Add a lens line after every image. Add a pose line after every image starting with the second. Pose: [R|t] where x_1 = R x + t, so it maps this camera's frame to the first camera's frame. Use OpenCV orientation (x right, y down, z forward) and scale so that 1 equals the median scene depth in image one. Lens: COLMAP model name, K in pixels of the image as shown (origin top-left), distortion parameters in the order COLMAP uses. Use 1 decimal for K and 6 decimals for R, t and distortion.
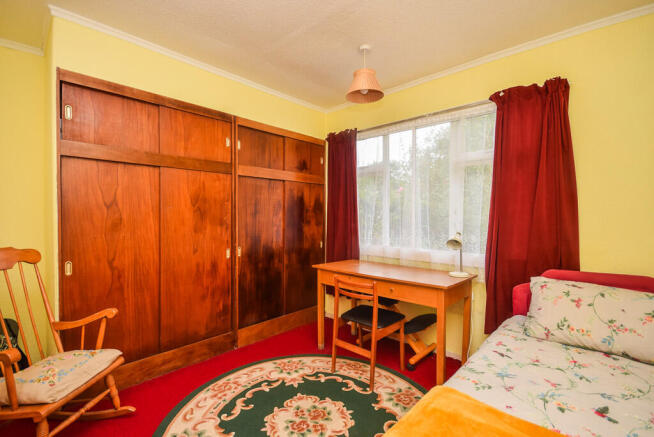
lens RADIAL K [[294.7, 0, 321.5], [0, 294.7, 219.6], [0, 0, 1]] dist [-0.005062, -0.003655]
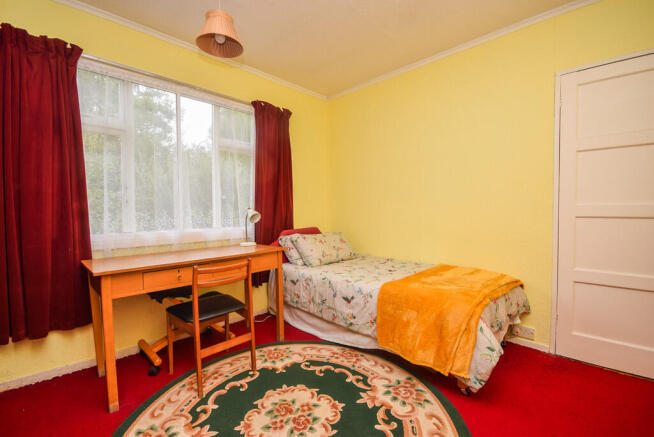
lens RADIAL K [[294.7, 0, 321.6], [0, 294.7, 218.7], [0, 0, 1]] dist [-0.005062, -0.003655]
pose [[0.002763, -0.036599, 0.999326, -0.738767], [0.016924, 0.999189, 0.036547, 0.048289], [-0.999853, 0.016811, 0.003380, 0.734423]]
